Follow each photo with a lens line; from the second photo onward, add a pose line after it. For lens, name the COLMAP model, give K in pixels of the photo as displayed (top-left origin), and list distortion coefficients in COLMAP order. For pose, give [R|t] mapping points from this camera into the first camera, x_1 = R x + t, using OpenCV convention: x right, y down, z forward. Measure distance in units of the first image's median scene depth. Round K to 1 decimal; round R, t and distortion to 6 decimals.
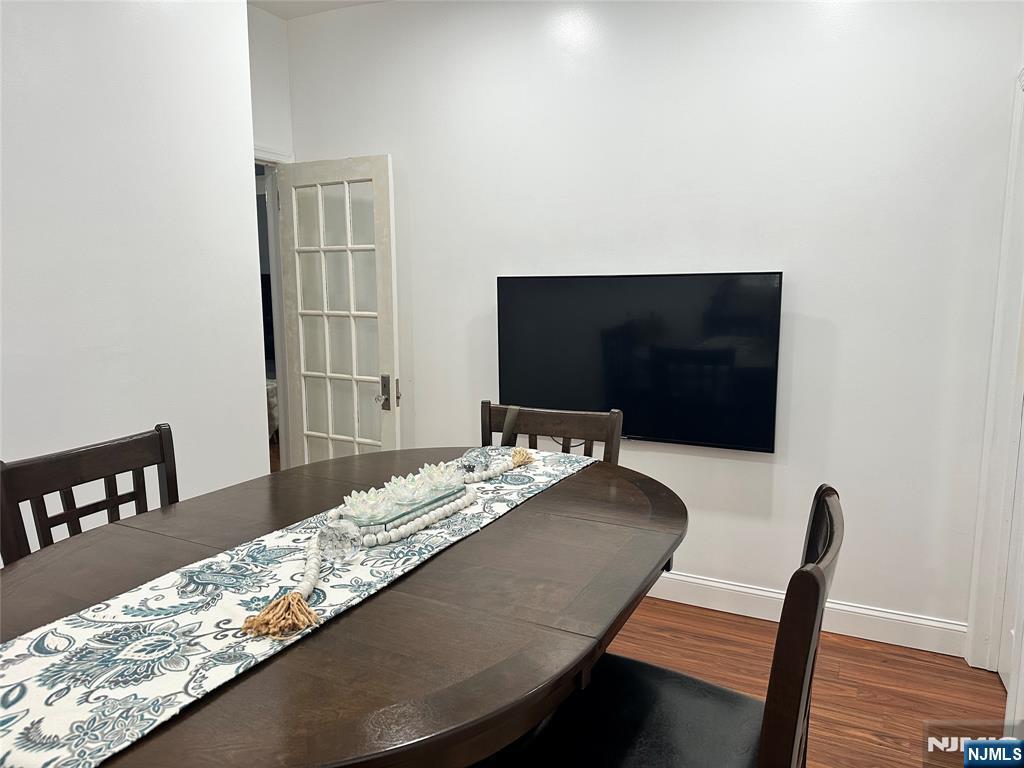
lens RADIAL K [[717.4, 0, 512.0], [0, 717.4, 384.0], [0, 0, 1]] dist [0.107887, -0.141336]
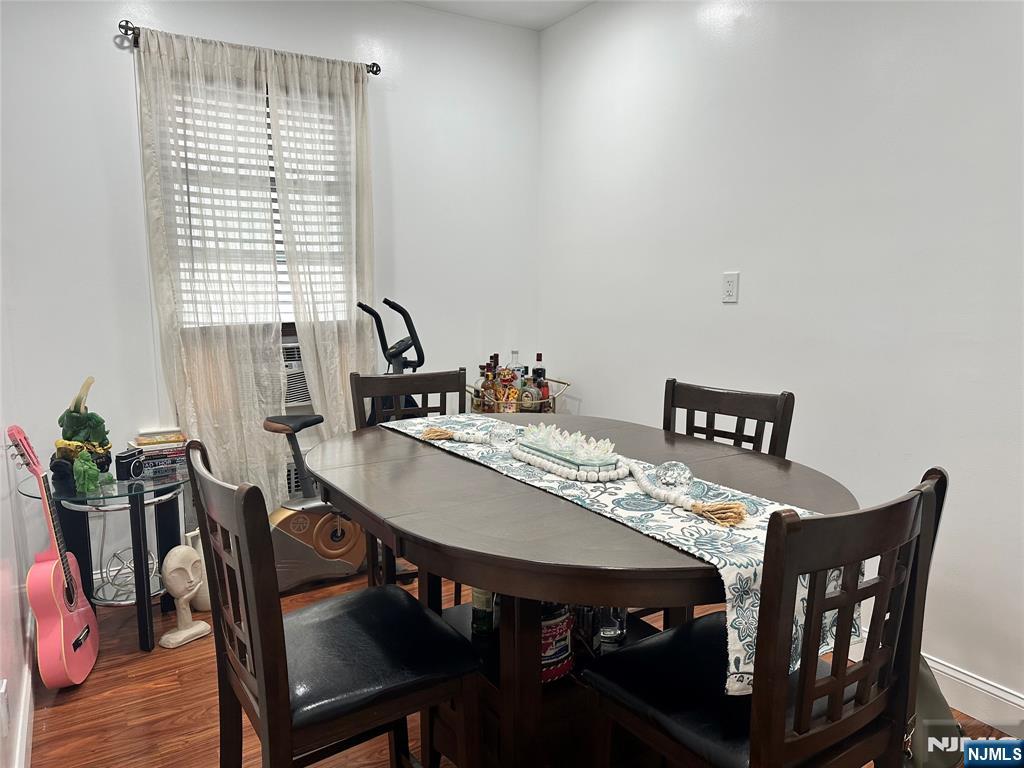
lens RADIAL K [[717.4, 0, 512.0], [0, 717.4, 384.0], [0, 0, 1]] dist [0.107887, -0.141336]
pose [[-0.514338, 0.115884, -0.849722, 0.782014], [-0.109120, 0.973931, 0.198874, -0.150448], [0.850617, 0.195009, -0.488284, 1.300308]]
